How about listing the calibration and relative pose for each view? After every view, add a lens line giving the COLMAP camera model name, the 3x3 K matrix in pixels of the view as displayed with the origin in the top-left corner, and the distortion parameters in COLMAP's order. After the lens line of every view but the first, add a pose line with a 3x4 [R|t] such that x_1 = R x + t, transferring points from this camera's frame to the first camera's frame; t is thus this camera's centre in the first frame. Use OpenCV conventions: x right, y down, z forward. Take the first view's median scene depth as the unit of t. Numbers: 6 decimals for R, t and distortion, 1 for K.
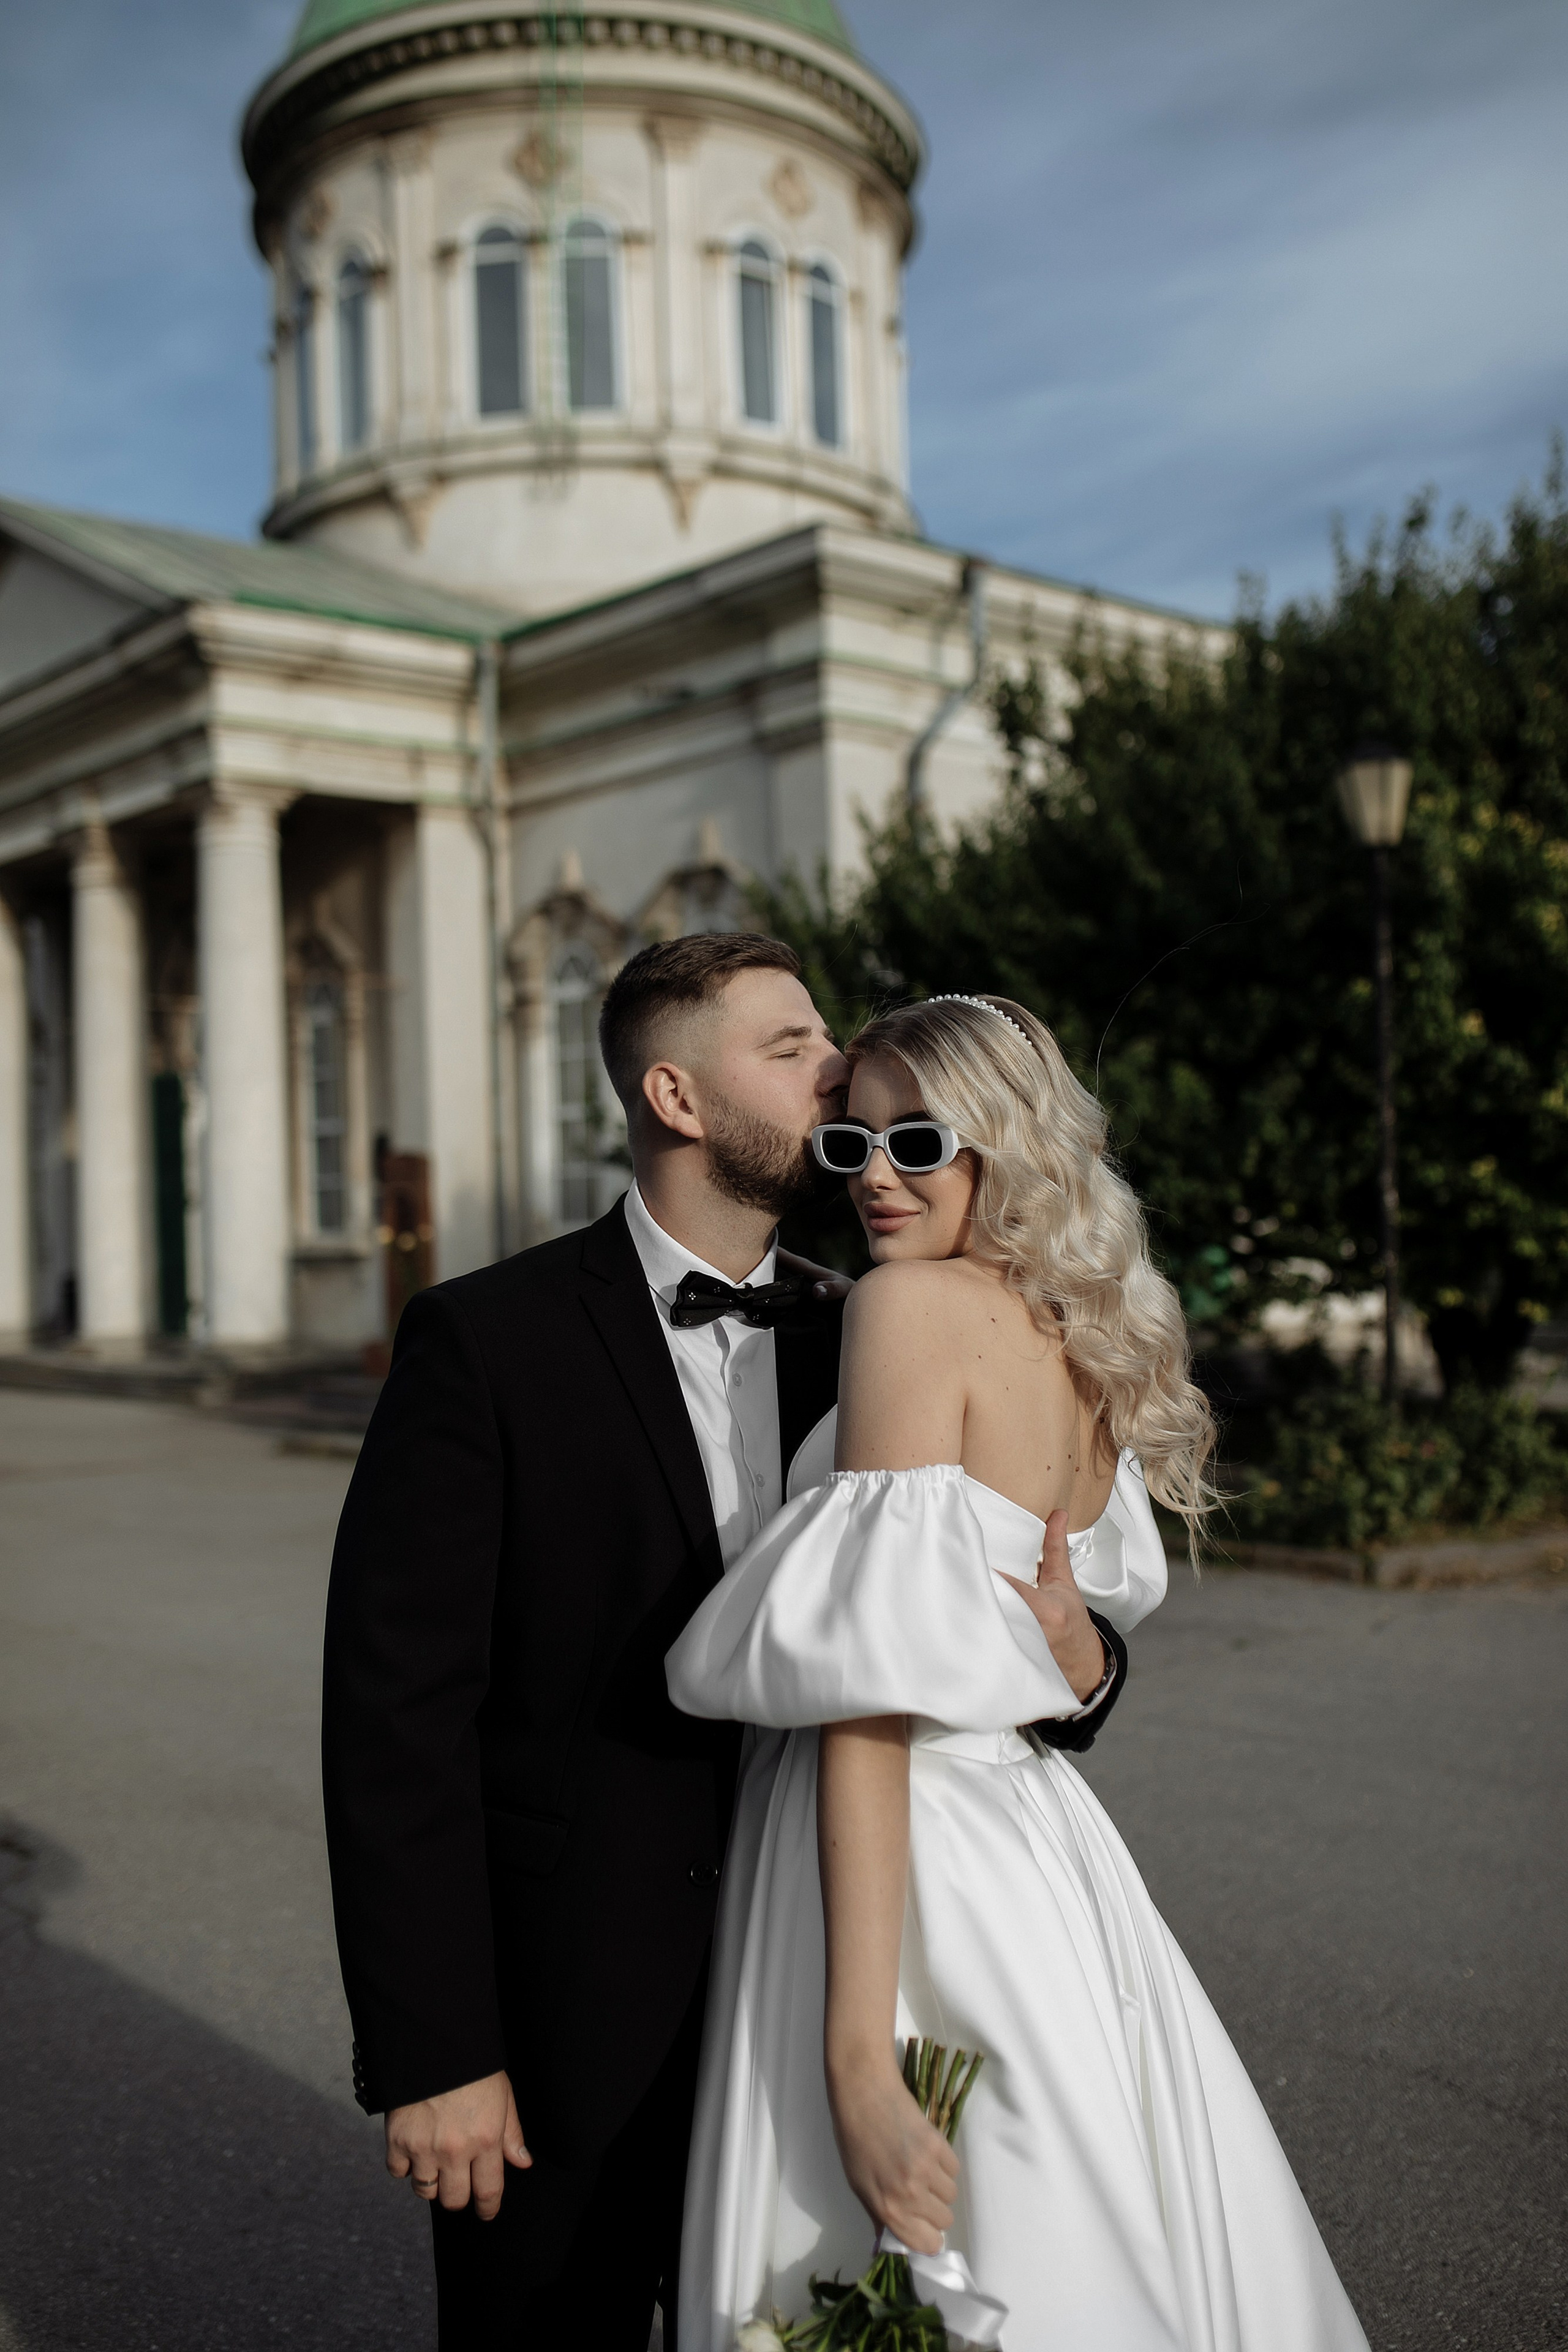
lens RADIAL K [[2229.4, 0, 784.0], [0, 2229.4, 1176.0], [0, 0, 1]] dist [-0.068855, 0.102361]
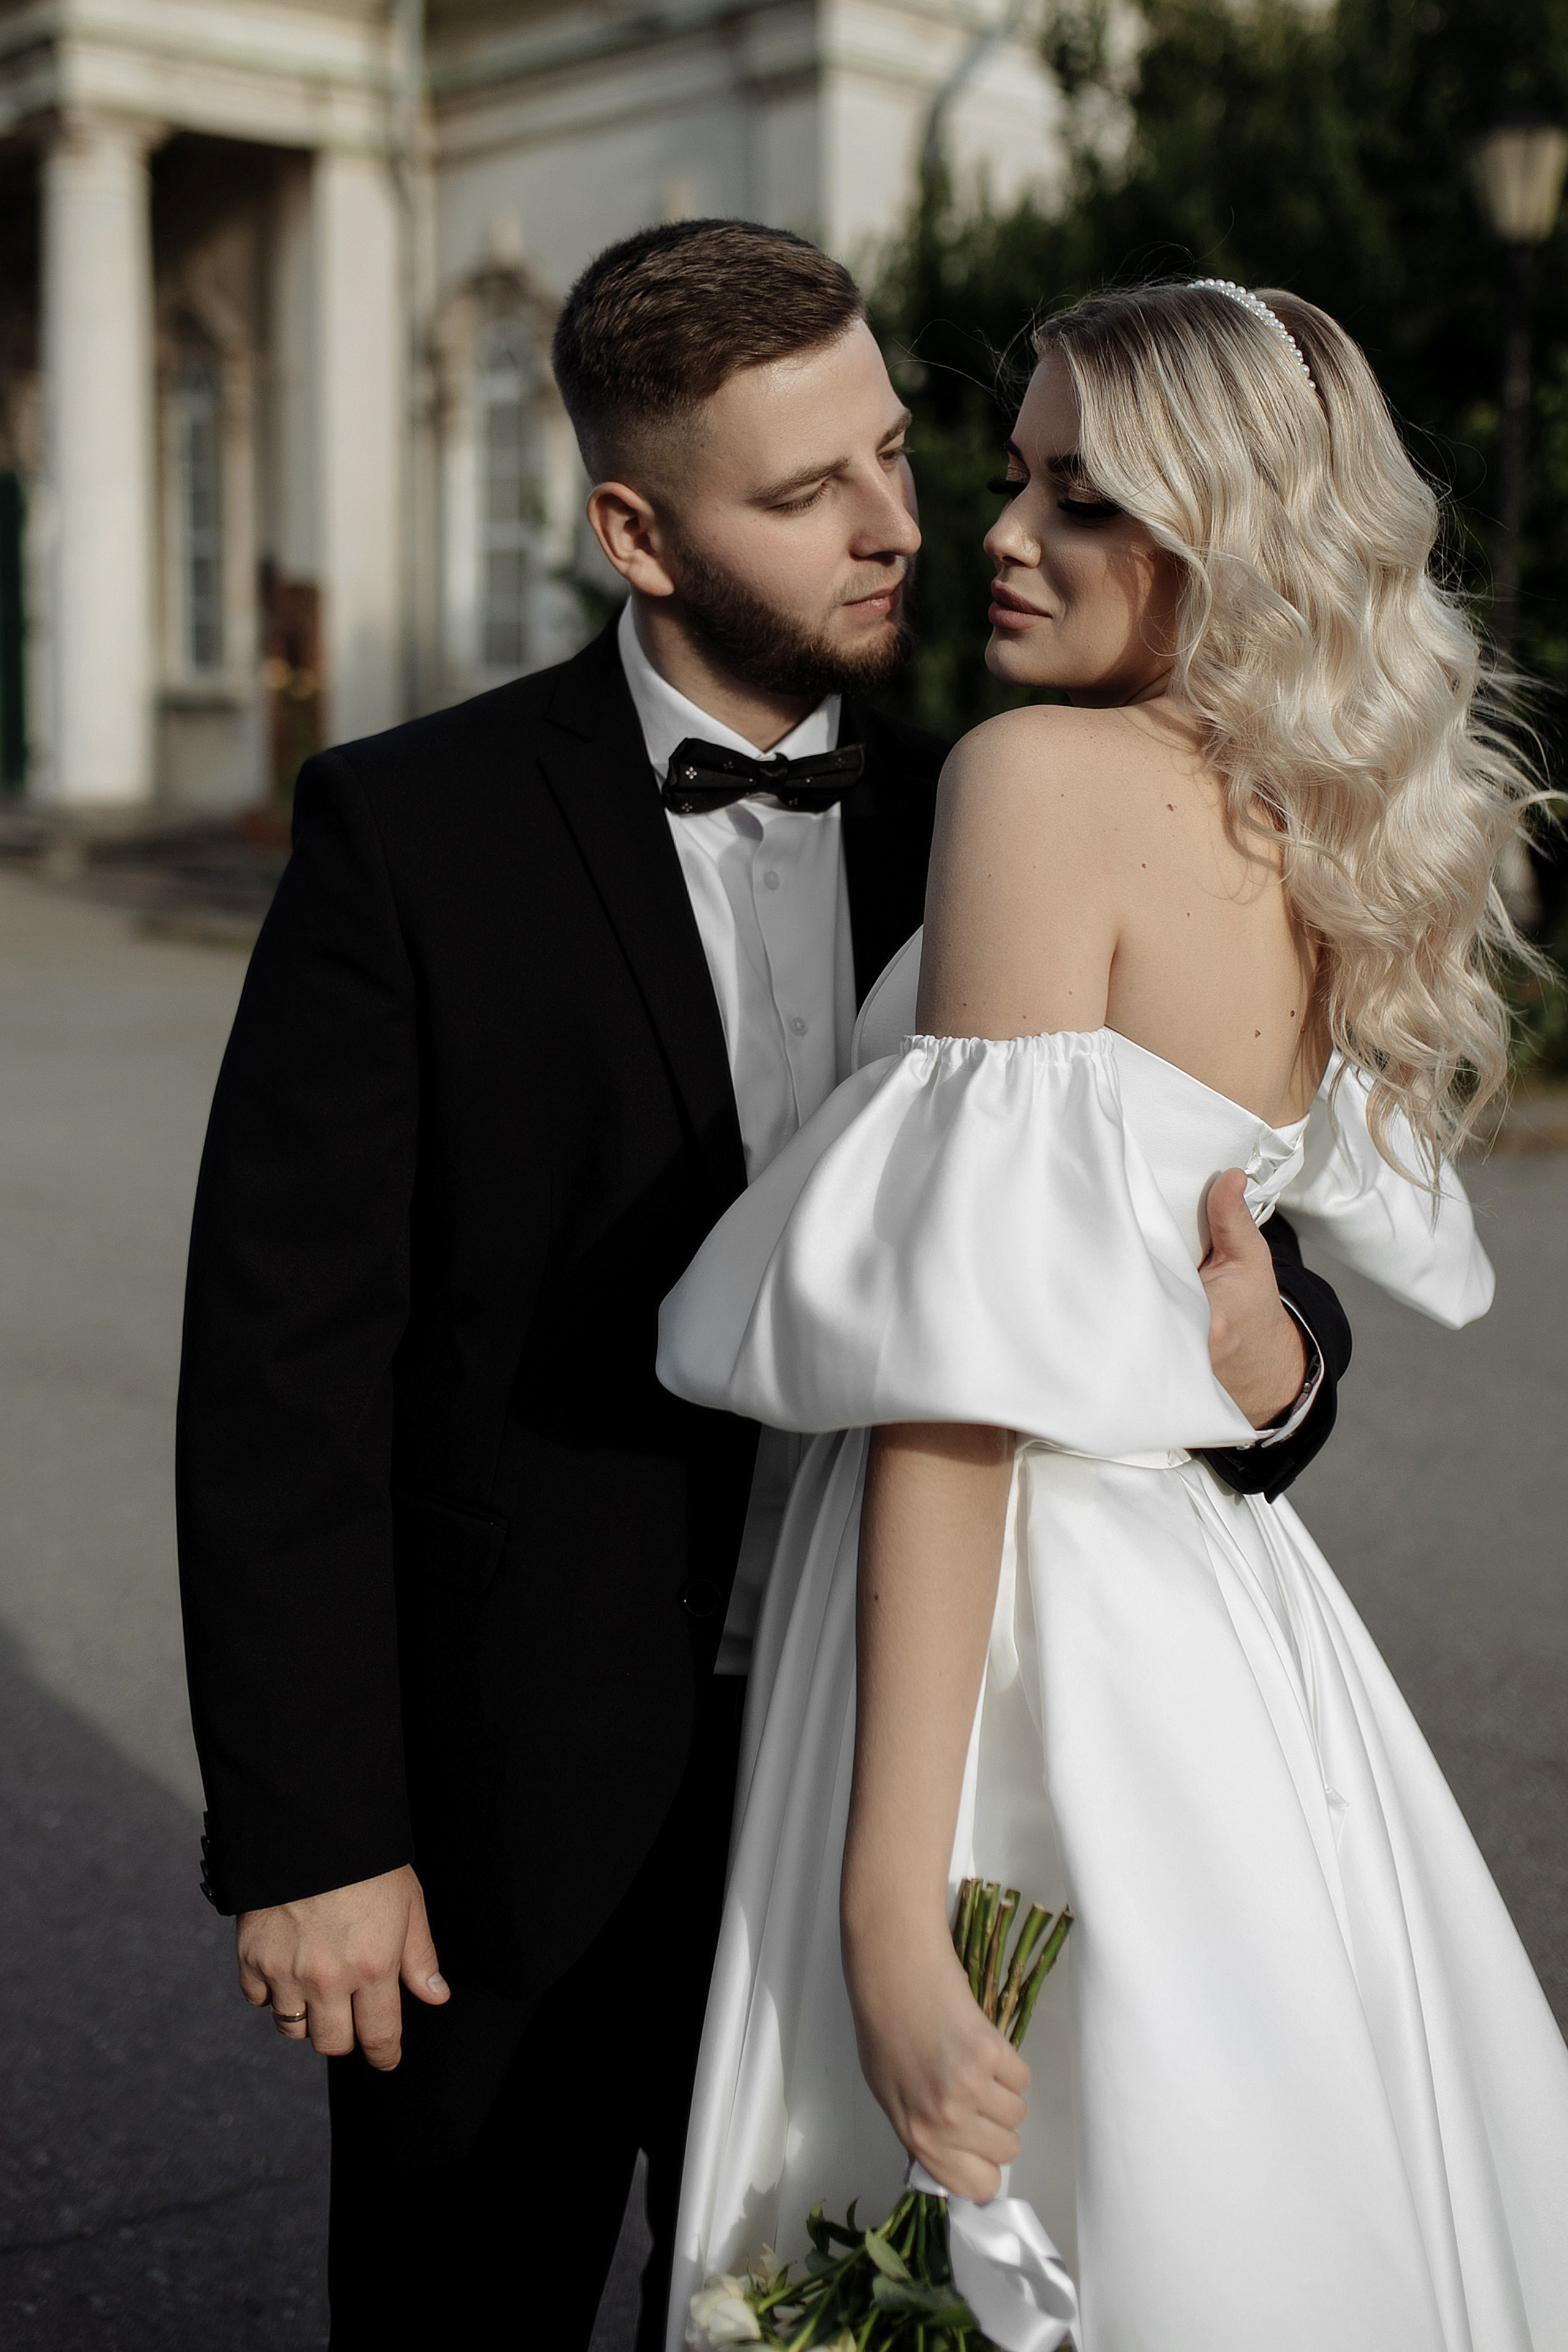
lens RADIAL K [[2621.2, 0, 792.2], [0, 2621.2, 965.1], [0, 0, 1]] dist [-0.044247, -0.002515]
pose [[0.999100, 0.036328, 0.021918, -0.002461], [-0.038830, 0.991104, 0.127302, 0.000859], [-0.017098, -0.128038, 0.991622, 0.016668]]
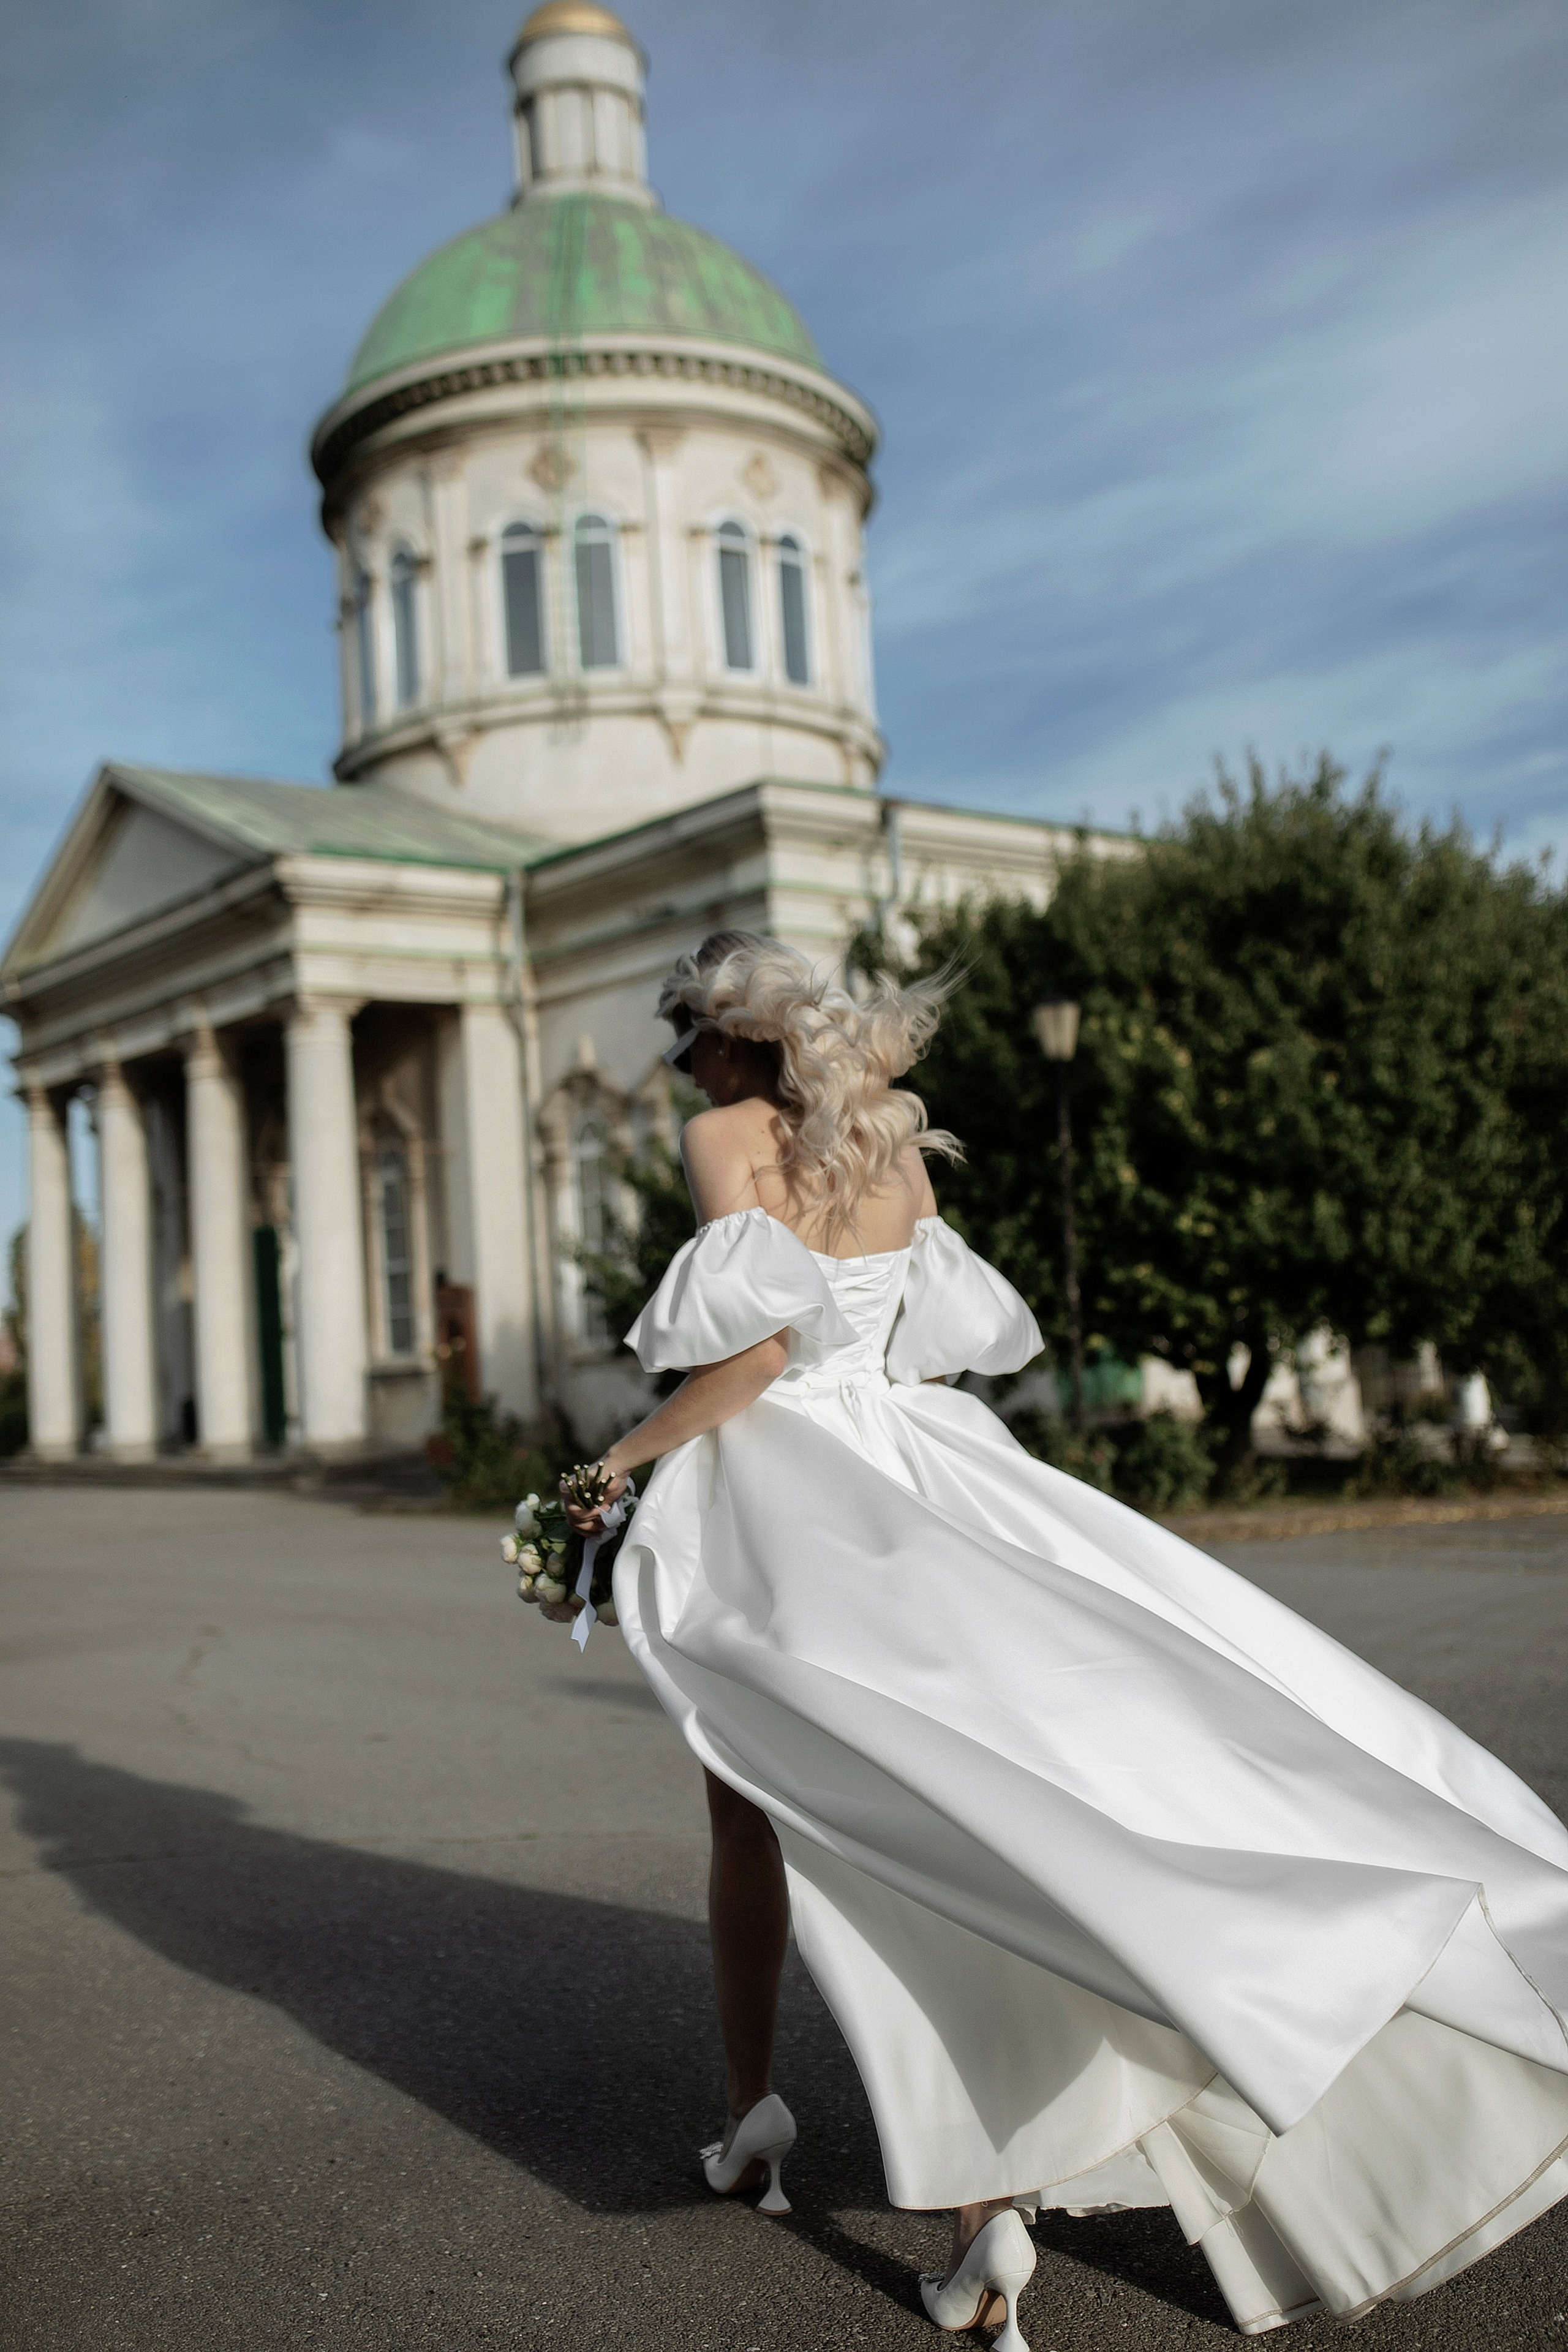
lens RADIAL K [[2229.4, 0, 784.0], [0, 2229.4, 1176.0], [0, 0, 1]] dist [-0.068855, 0.102361]
pose [[0.998657, -0.034216, -0.038895, 0.062889], [0.031970, 0.997864, -0.056970, 0.005163], [0.040761, 0.055651, 0.997618, -0.237066]]
